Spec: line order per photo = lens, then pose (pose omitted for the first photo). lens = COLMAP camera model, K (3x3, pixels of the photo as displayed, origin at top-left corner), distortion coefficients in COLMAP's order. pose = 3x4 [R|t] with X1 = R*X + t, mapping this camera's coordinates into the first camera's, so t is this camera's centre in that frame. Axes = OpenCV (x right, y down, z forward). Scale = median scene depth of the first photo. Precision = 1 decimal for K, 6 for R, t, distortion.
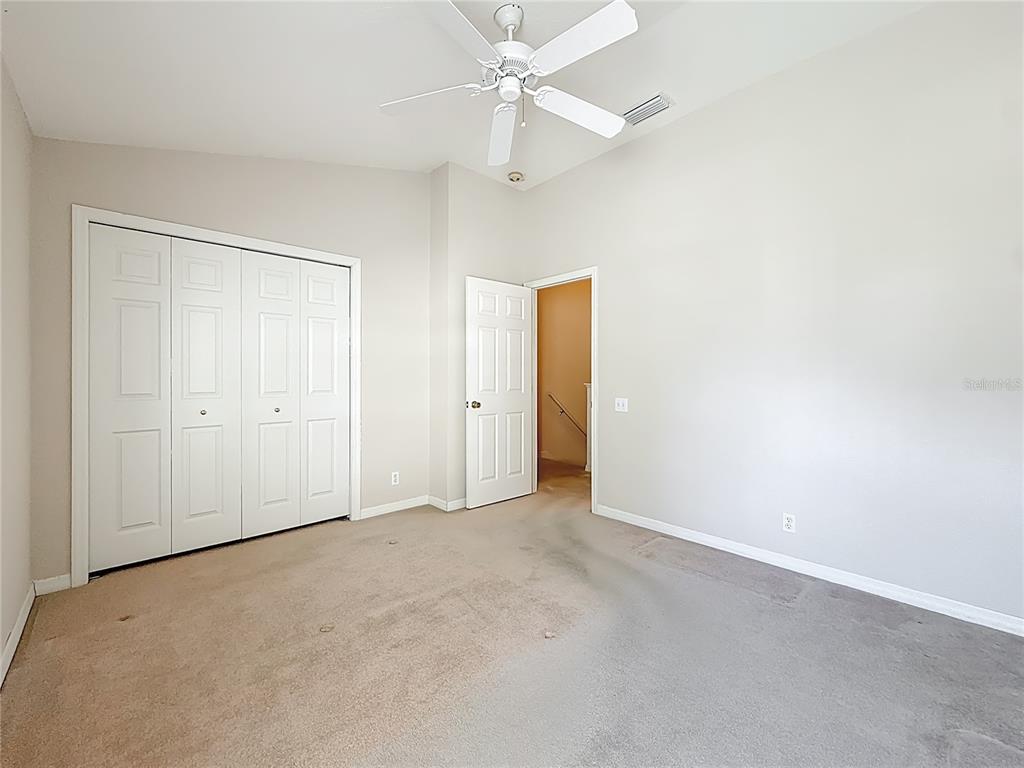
lens RADIAL K [[411.7, 0, 514.4], [0, 411.7, 384.8], [0, 0, 1]] dist [-0.000794, -0.000210]
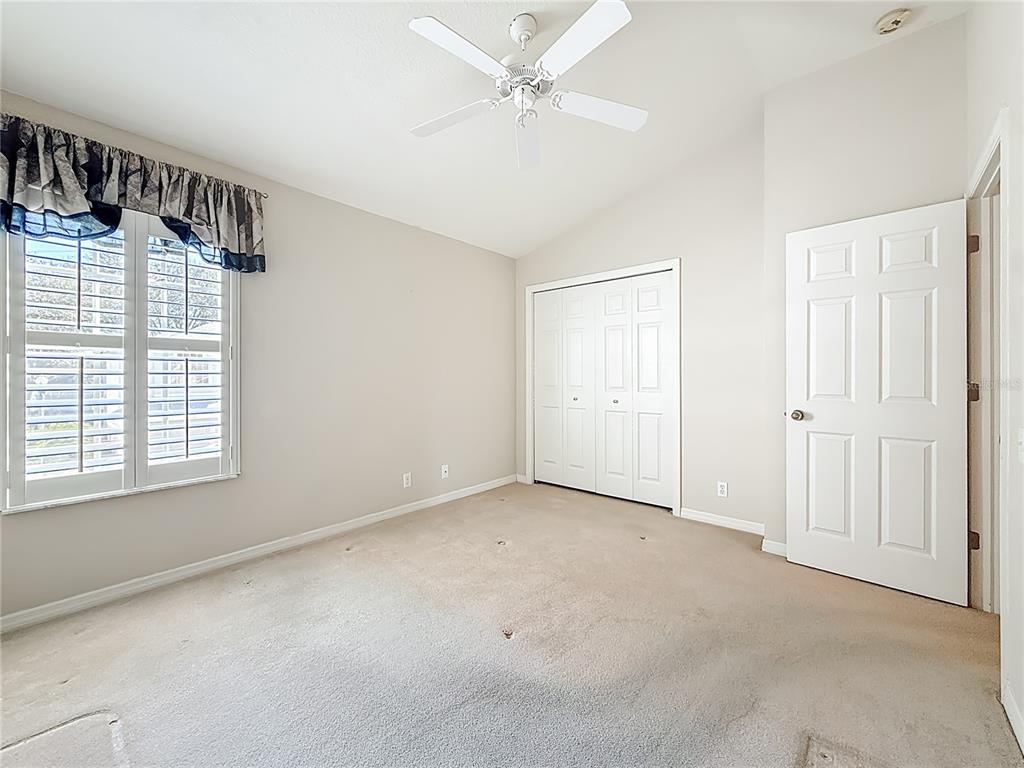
lens RADIAL K [[411.7, 0, 514.4], [0, 411.7, 384.8], [0, 0, 1]] dist [-0.000794, -0.000210]
pose [[0.117665, 0.020337, -0.992845, 0.589000], [-0.020462, 0.999628, 0.018051, -0.005885], [0.992842, 0.018192, 0.118038, 0.489548]]
